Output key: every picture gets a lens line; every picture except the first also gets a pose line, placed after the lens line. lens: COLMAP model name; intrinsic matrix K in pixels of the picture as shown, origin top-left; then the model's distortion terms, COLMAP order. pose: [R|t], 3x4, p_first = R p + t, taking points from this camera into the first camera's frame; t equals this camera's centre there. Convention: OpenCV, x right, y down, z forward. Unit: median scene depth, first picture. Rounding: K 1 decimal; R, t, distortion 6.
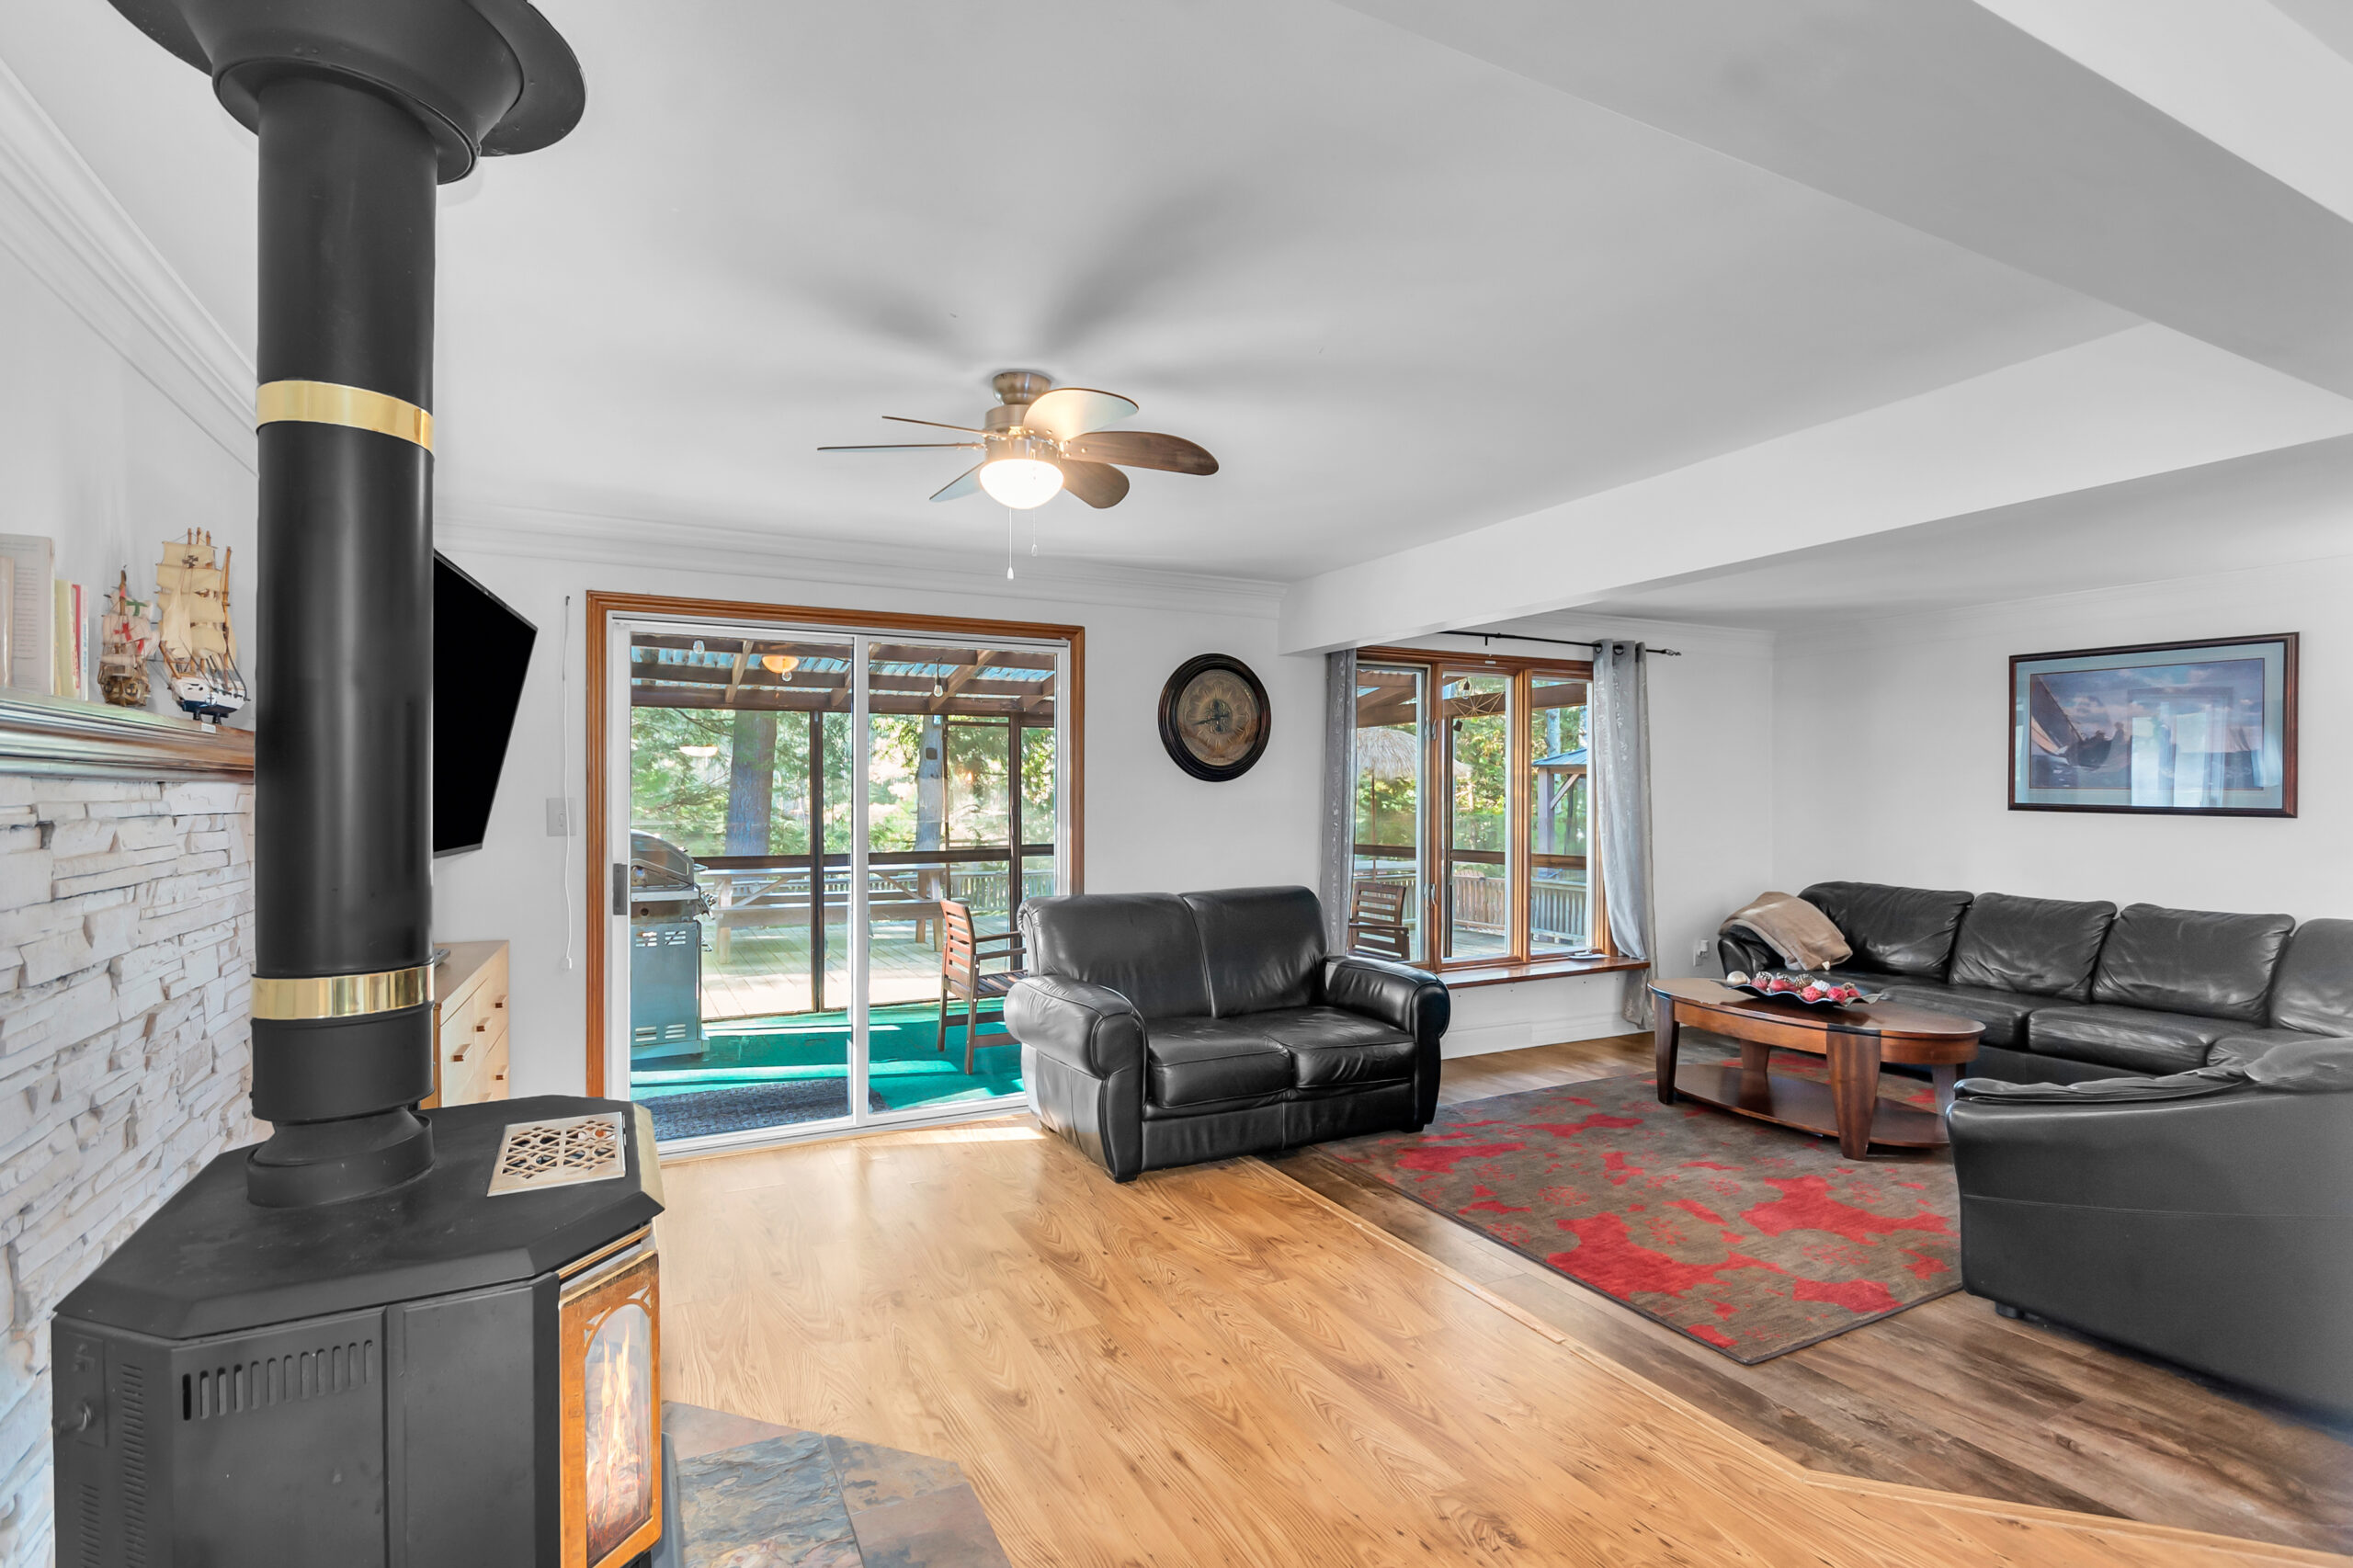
lens RADIAL K [[1110.5, 0, 1157.4], [0, 1110.5, 792.2], [0, 0, 1]] dist [0.001339, -0.001671]
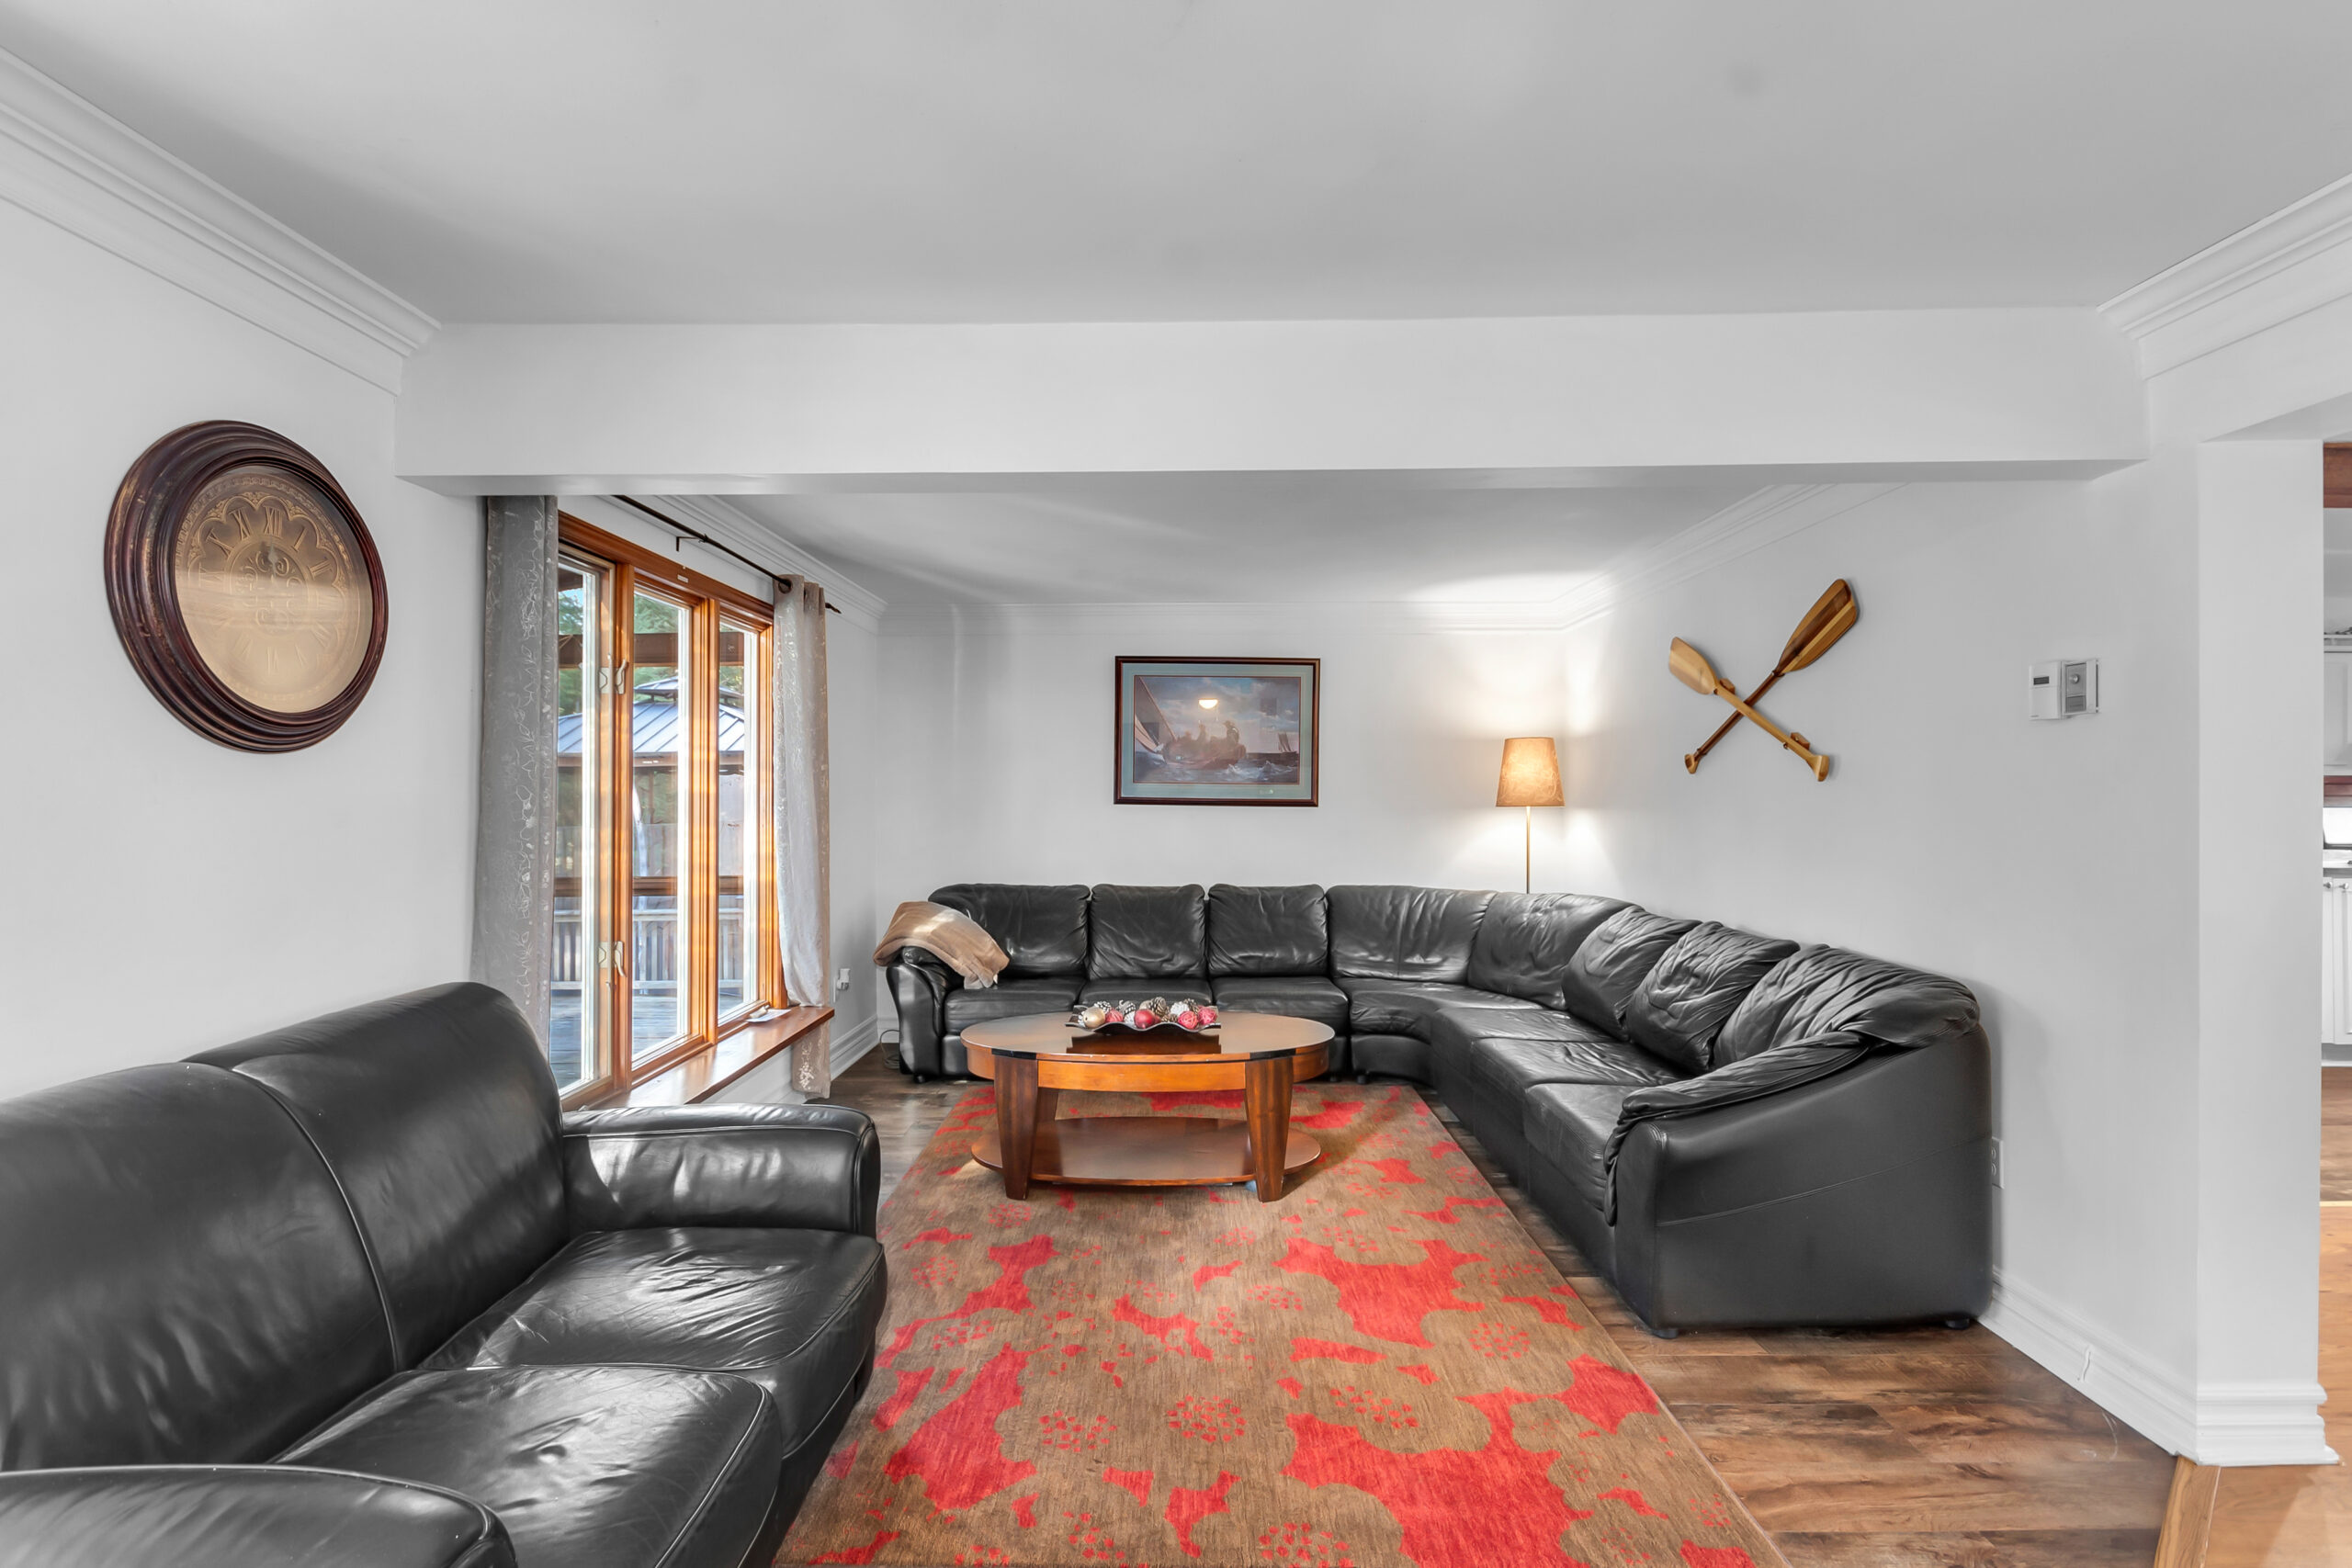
lens RADIAL K [[1109.9, 0, 1177.9], [0, 1109.9, 796.4], [0, 0, 1]] dist [0.001339, -0.001671]
pose [[0.464186, -0.005303, 0.885722, -0.153634], [0.001616, 0.999985, 0.005140, 0.004519], [-0.885736, -0.000954, 0.464188, 0.553646]]
